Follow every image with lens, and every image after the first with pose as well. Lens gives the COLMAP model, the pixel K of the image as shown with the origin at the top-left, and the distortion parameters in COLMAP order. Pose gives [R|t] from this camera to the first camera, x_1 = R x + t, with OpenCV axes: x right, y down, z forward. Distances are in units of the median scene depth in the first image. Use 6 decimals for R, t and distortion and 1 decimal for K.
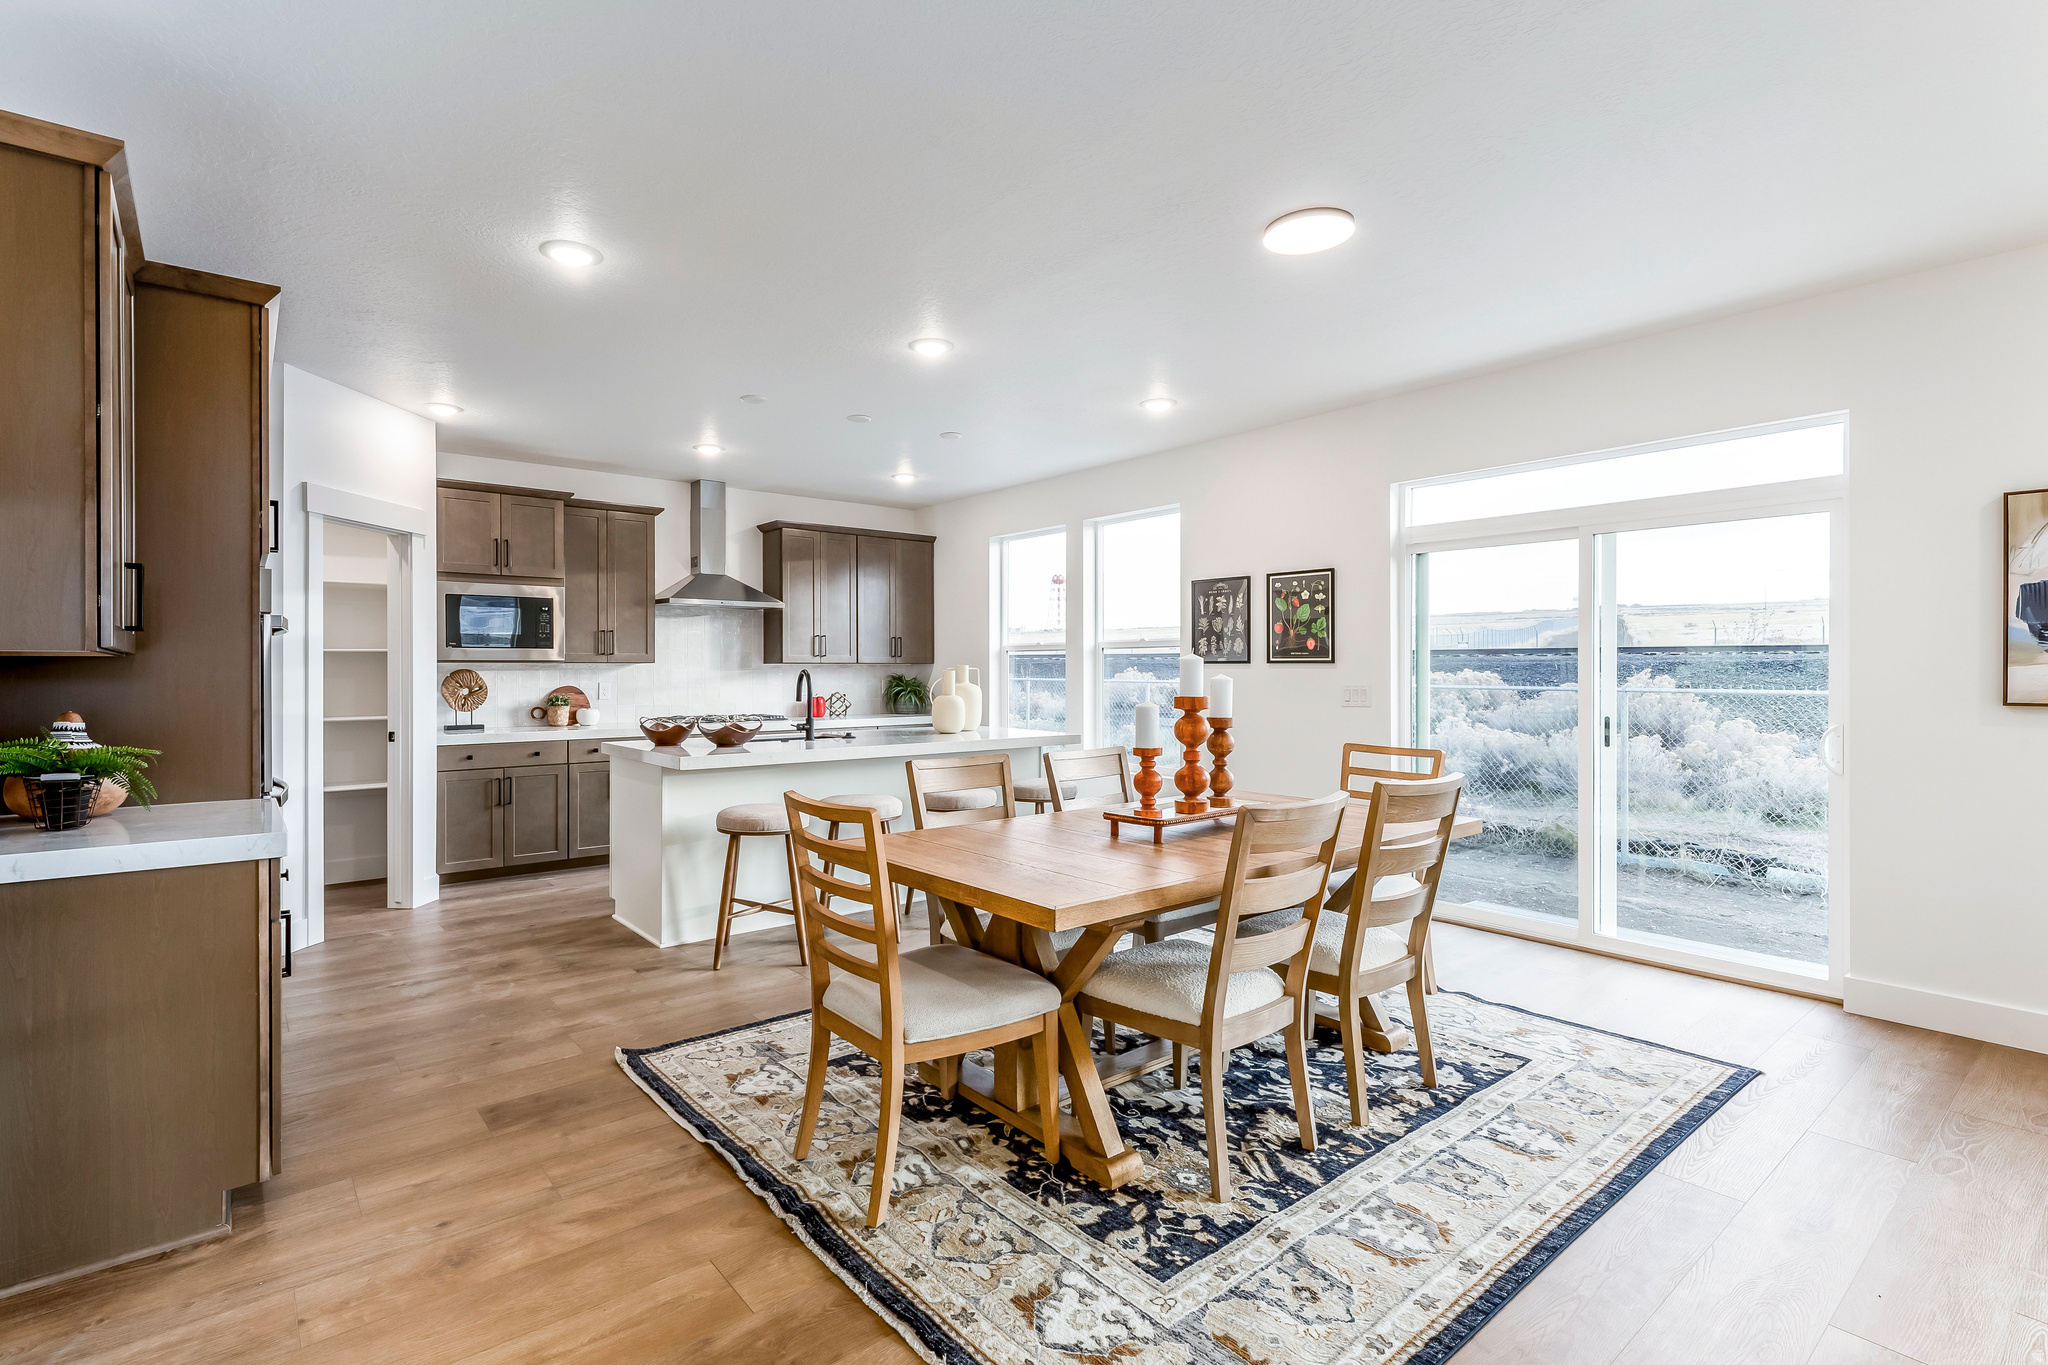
lens RADIAL K [[941.2, 0, 953.4], [0, 941.2, 686.5], [0, 0, 1]] dist [0.000834, -0.000034]
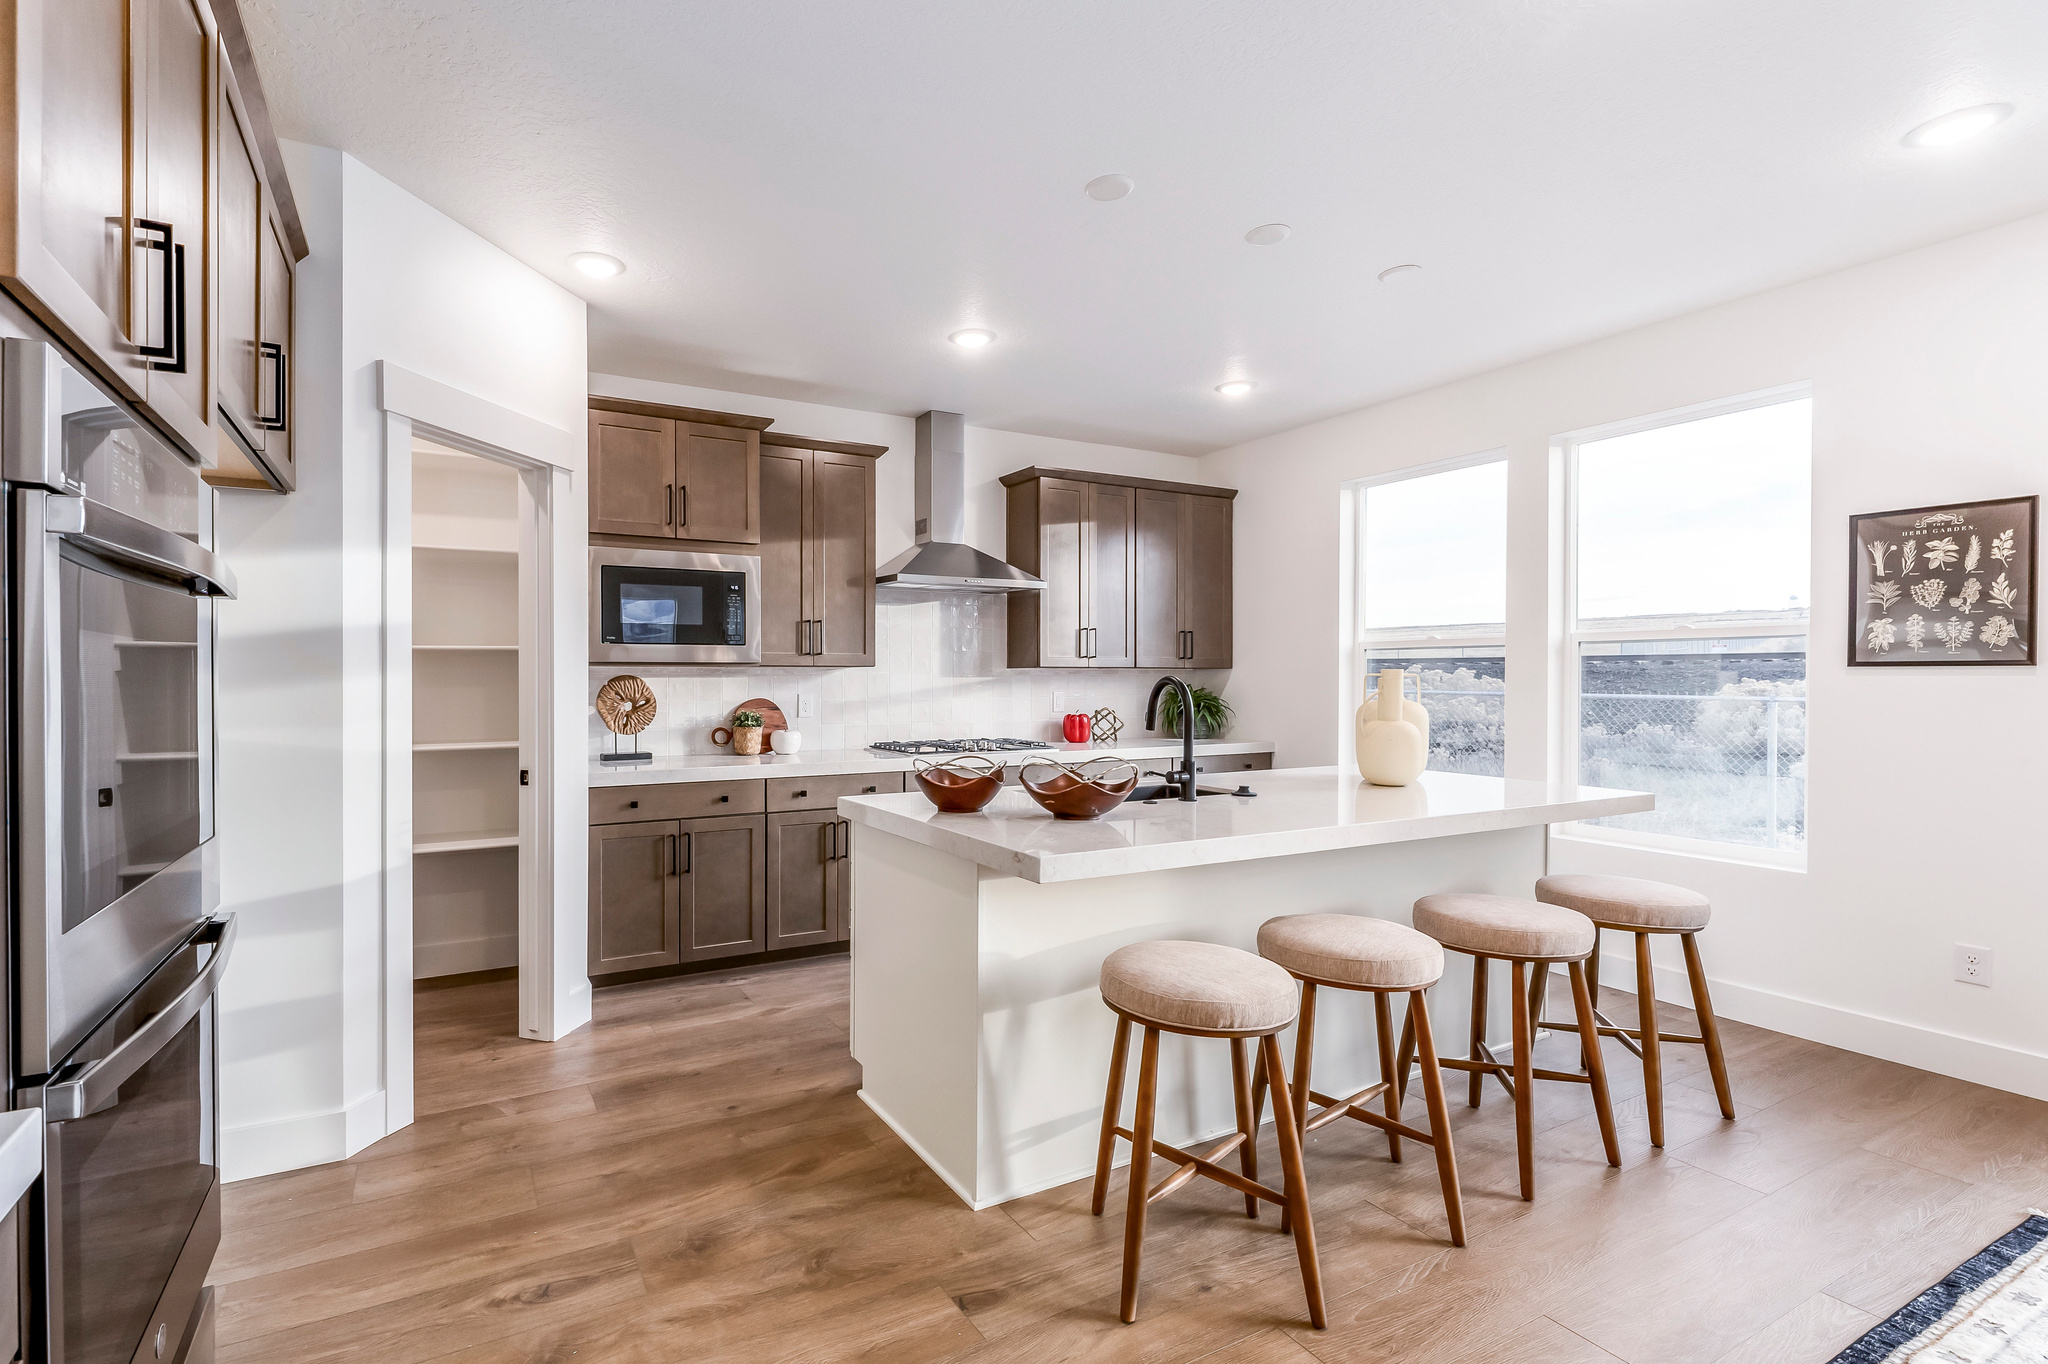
lens RADIAL K [[909.7, 0, 894.5], [0, 909.7, 699.5], [0, 0, 1]] dist [0.001367, -0.000627]
pose [[0.982043, 0.005608, -0.188572, -0.206933], [-0.004094, 0.999956, 0.008415, -0.007190], [0.188611, -0.007491, 0.982023, 0.394291]]
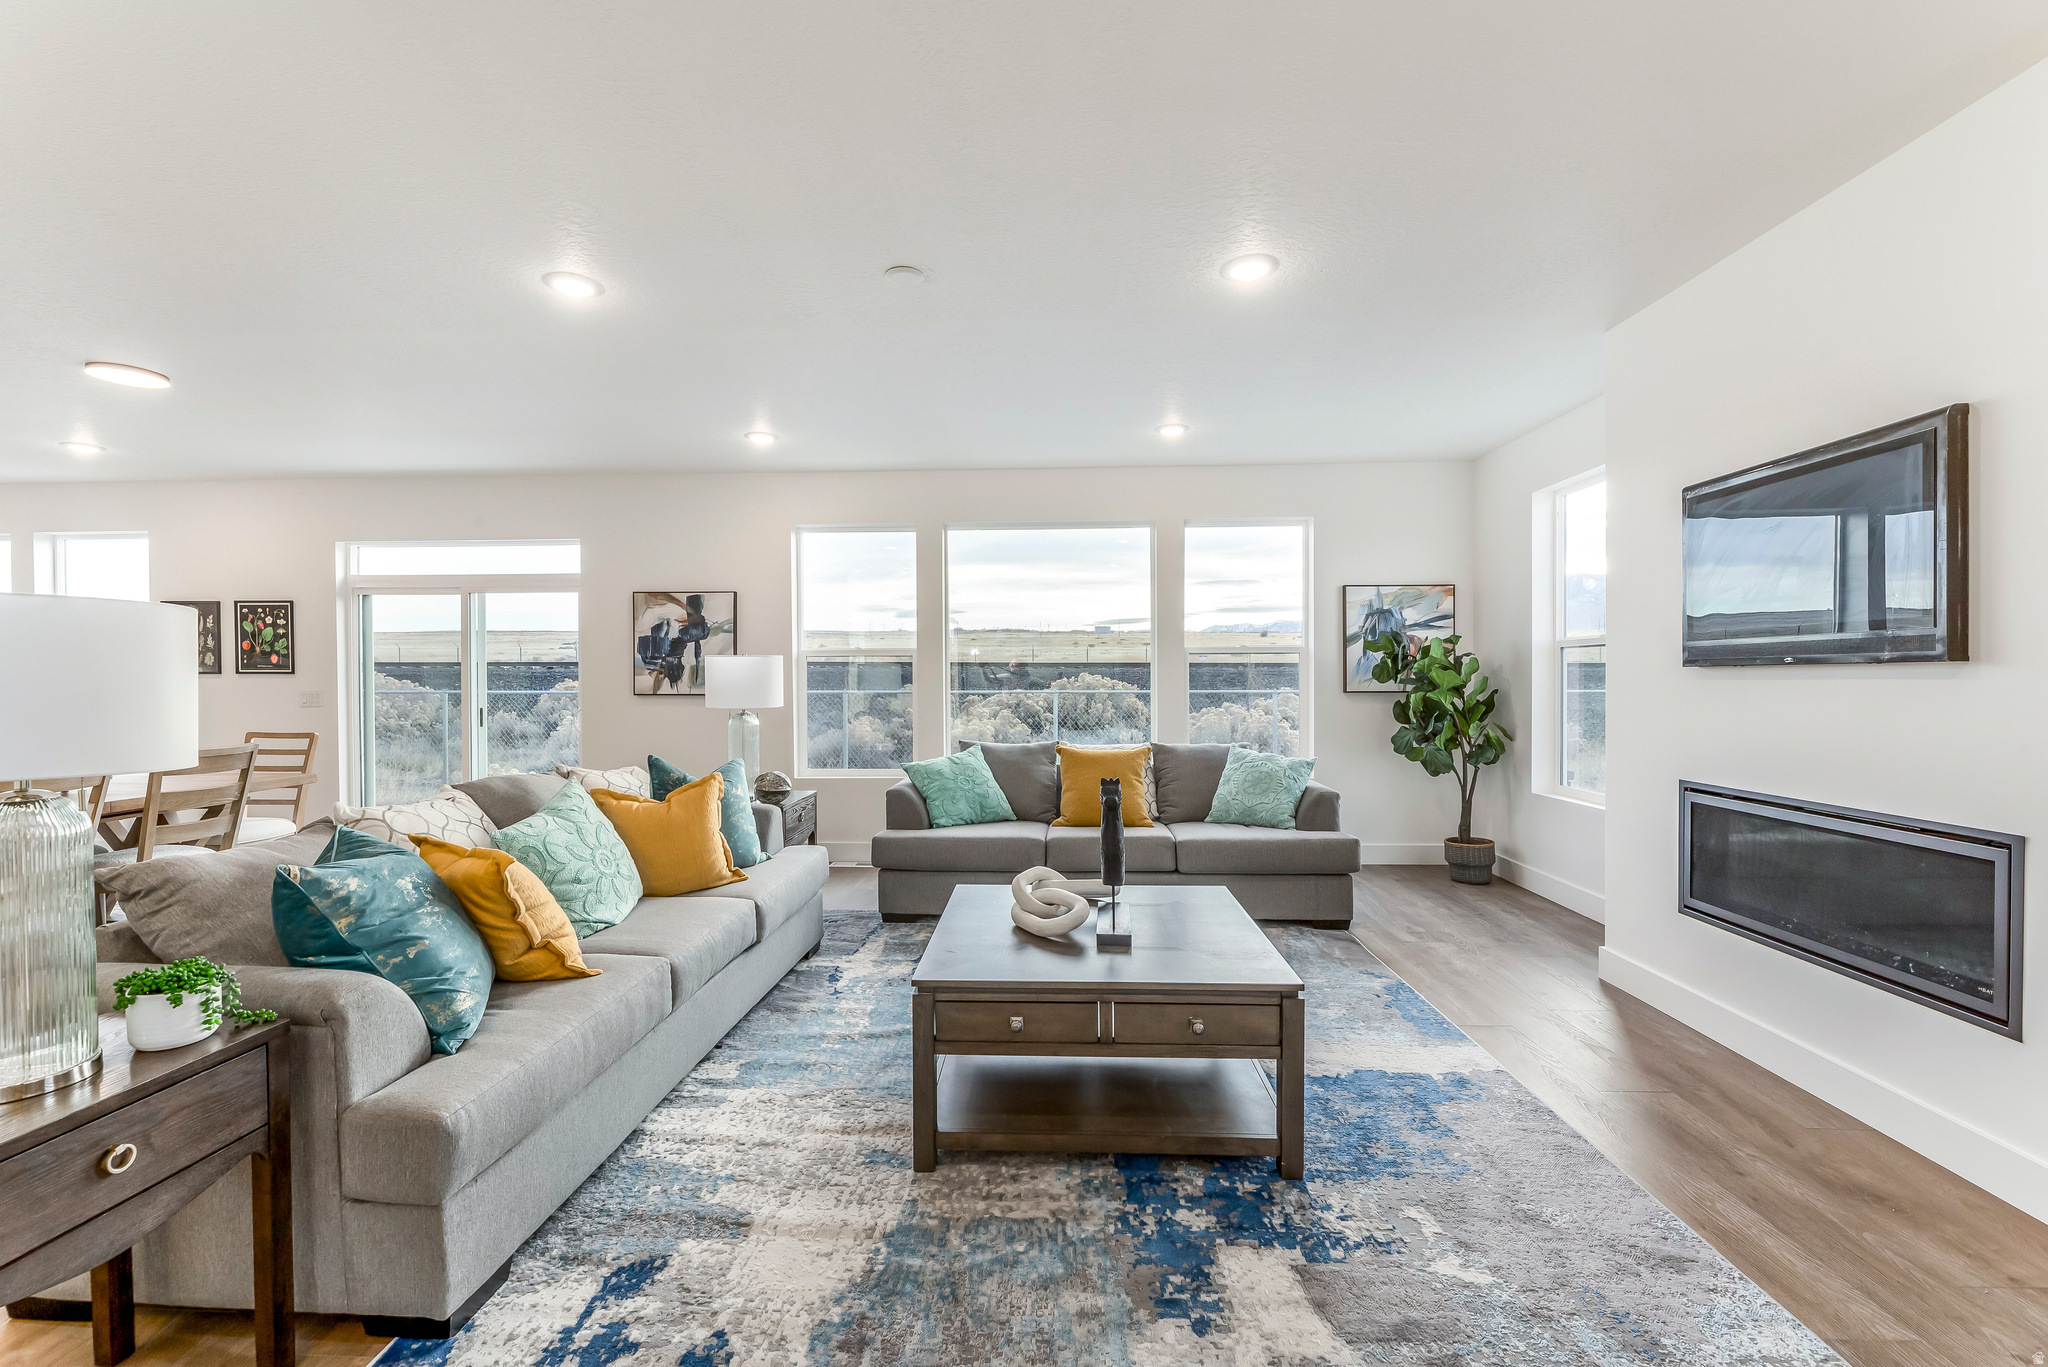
lens RADIAL K [[841.0, 0, 1025.9], [0, 841.0, 692.8], [0, 0, 1]] dist [0.001195, 0.000256]
pose [[0.639480, -0.012458, 0.768707, 0.147370], [0.017692, 0.999842, 0.001486, 0.016037], [-0.768604, 0.012650, 0.639600, -0.477080]]
